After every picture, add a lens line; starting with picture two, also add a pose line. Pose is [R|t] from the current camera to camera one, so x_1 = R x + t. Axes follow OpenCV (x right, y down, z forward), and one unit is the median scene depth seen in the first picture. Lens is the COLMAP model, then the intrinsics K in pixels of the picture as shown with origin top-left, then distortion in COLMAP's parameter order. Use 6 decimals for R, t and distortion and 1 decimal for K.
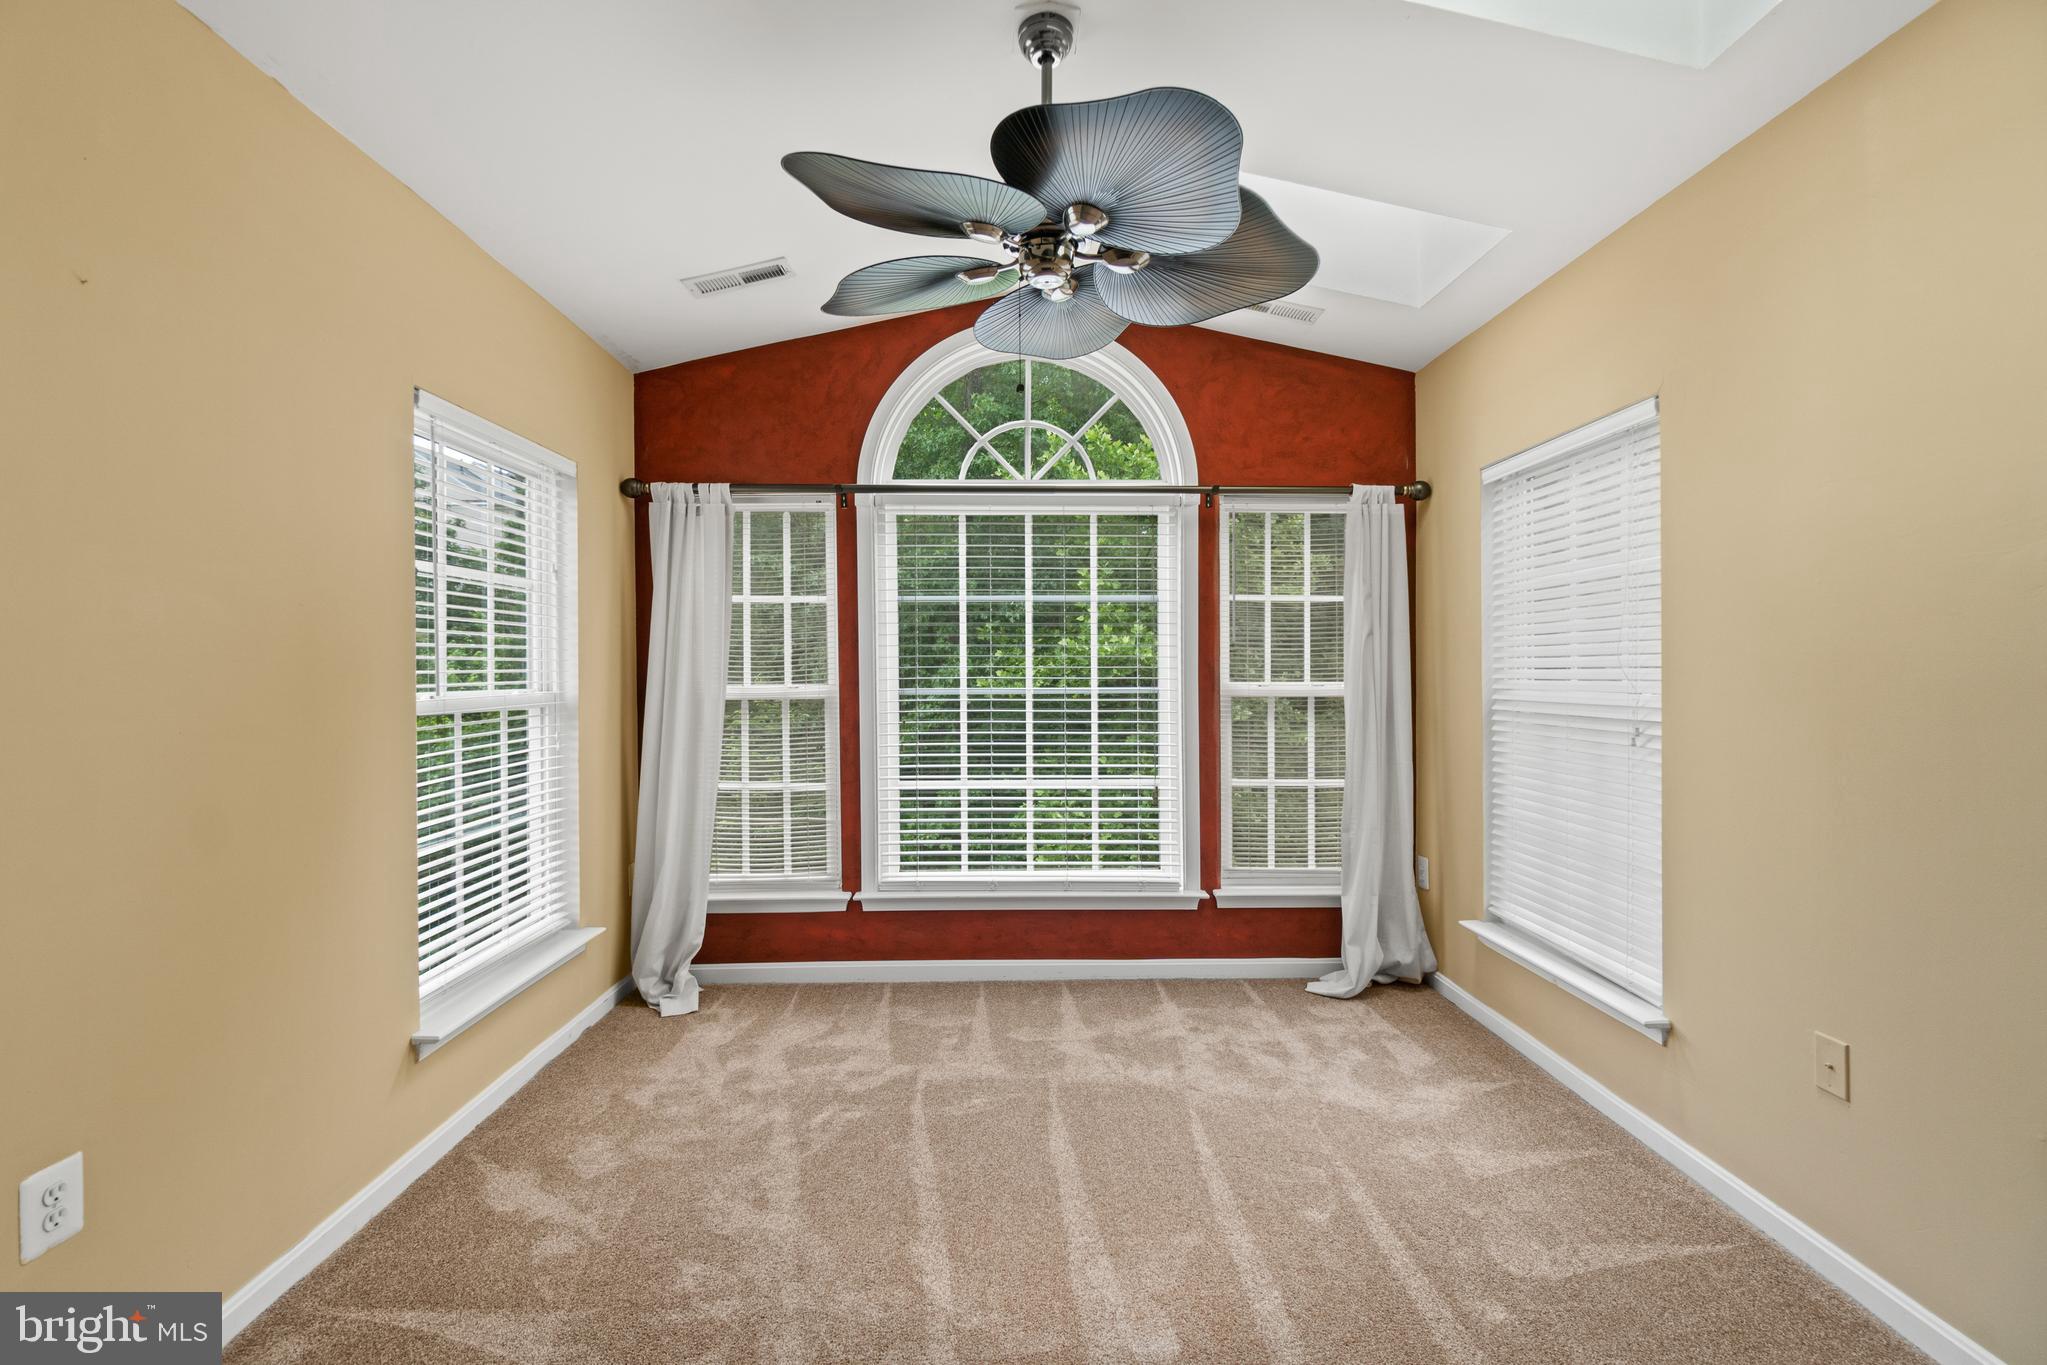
lens RADIAL K [[887.6, 0, 1024.2], [0, 887.6, 676.9], [0, 0, 1]] dist [-0.005057, 0.003023]
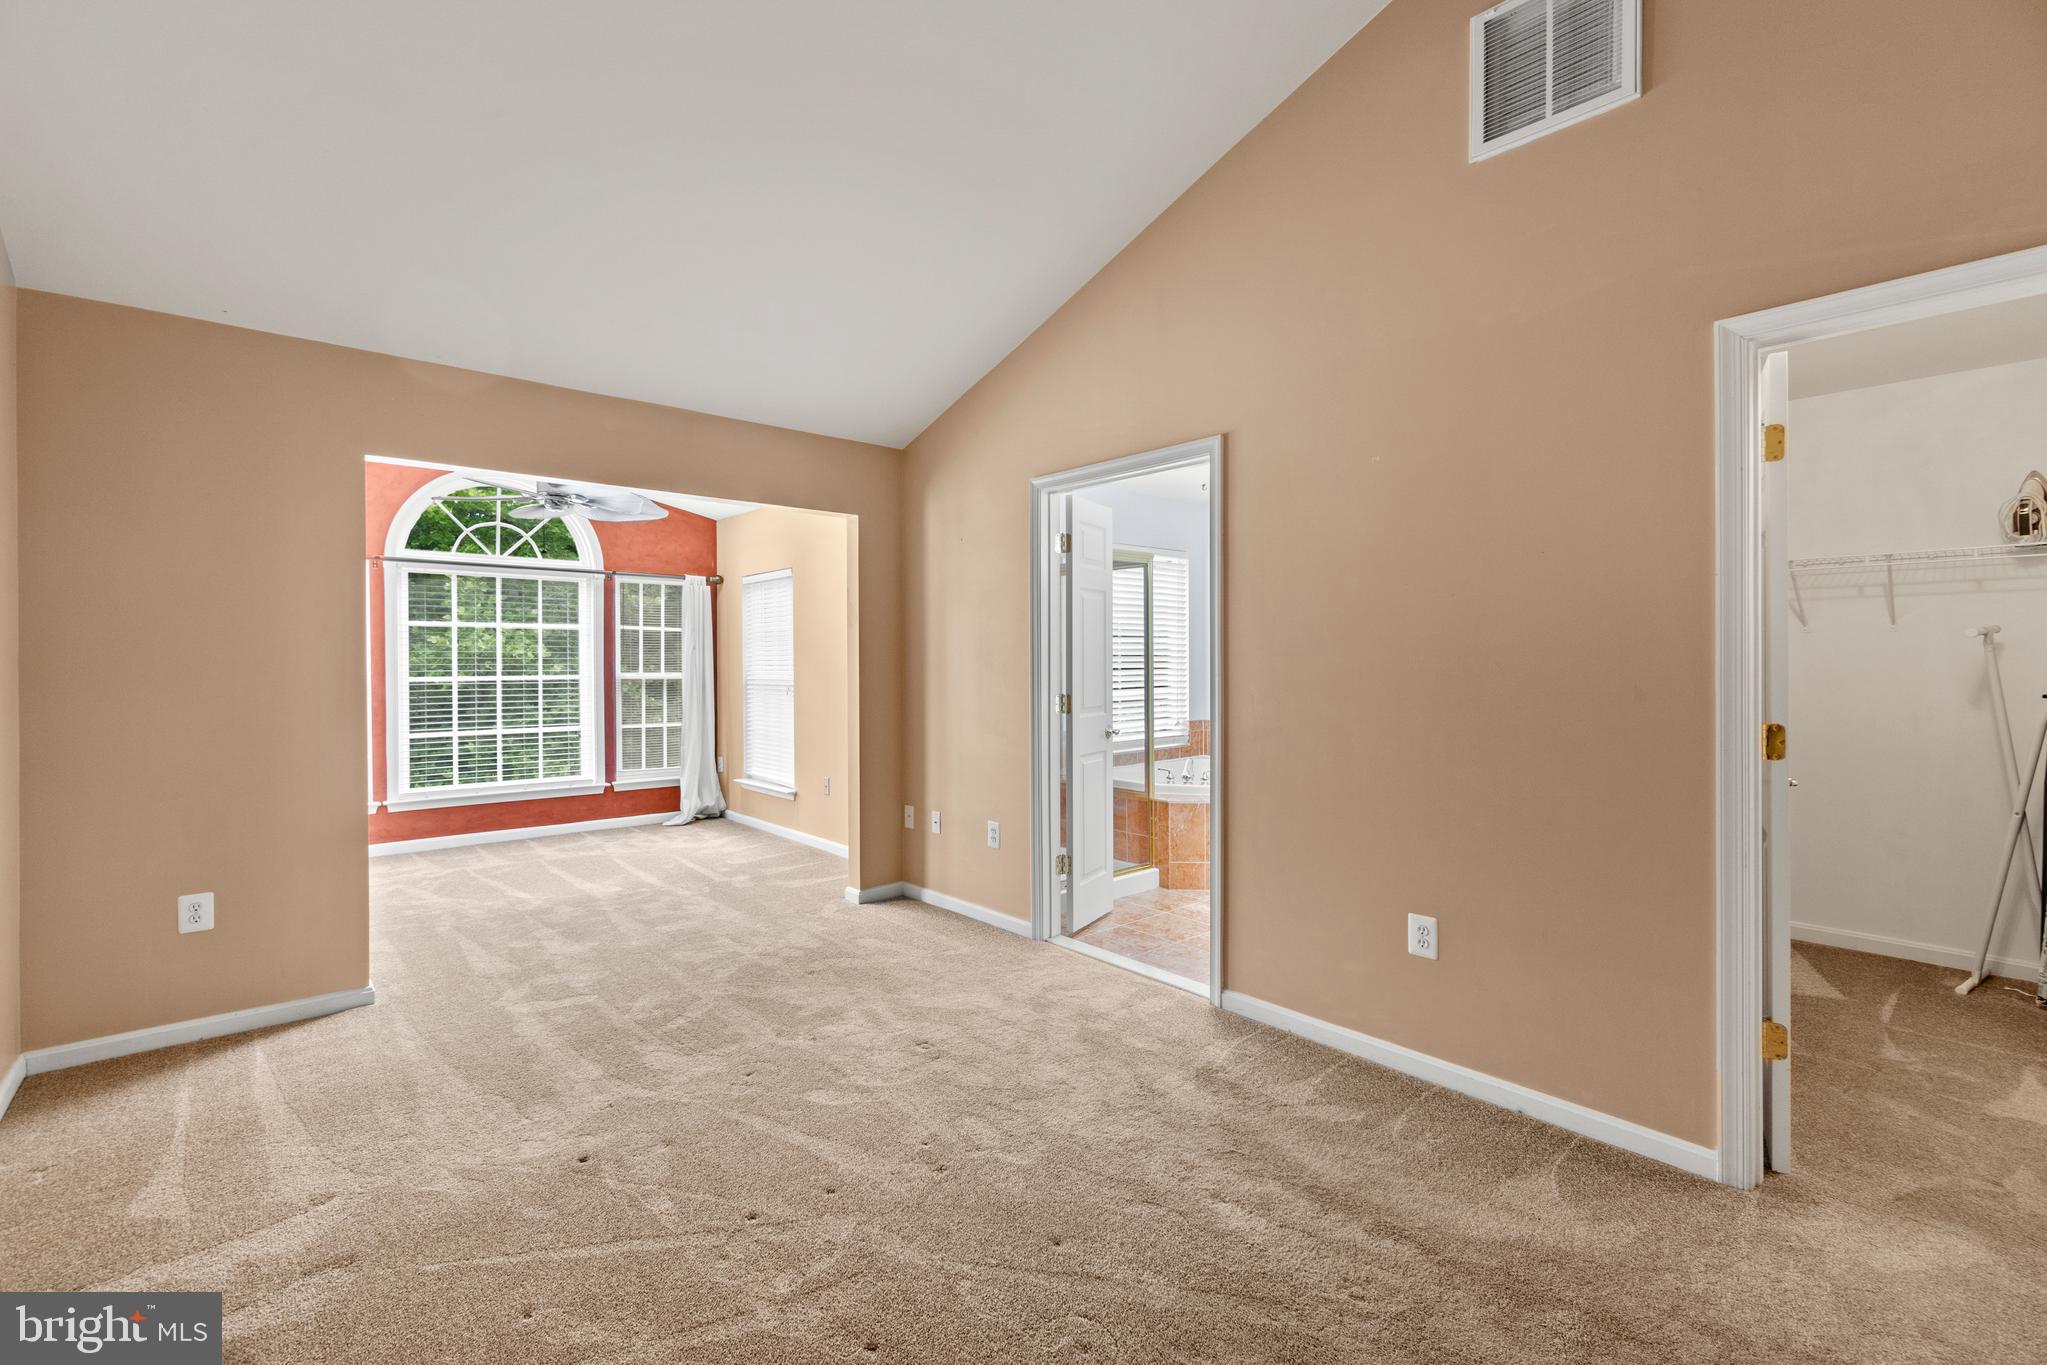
lens RADIAL K [[887.6, 0, 1026.5], [0, 887.6, 670.5], [0, 0, 1]] dist [-0.005057, 0.003023]
pose [[0.761325, -0.004580, 0.648354, -0.340150], [0.000466, 0.999979, 0.006517, -0.010525], [-0.648370, -0.004660, 0.761311, -1.016758]]
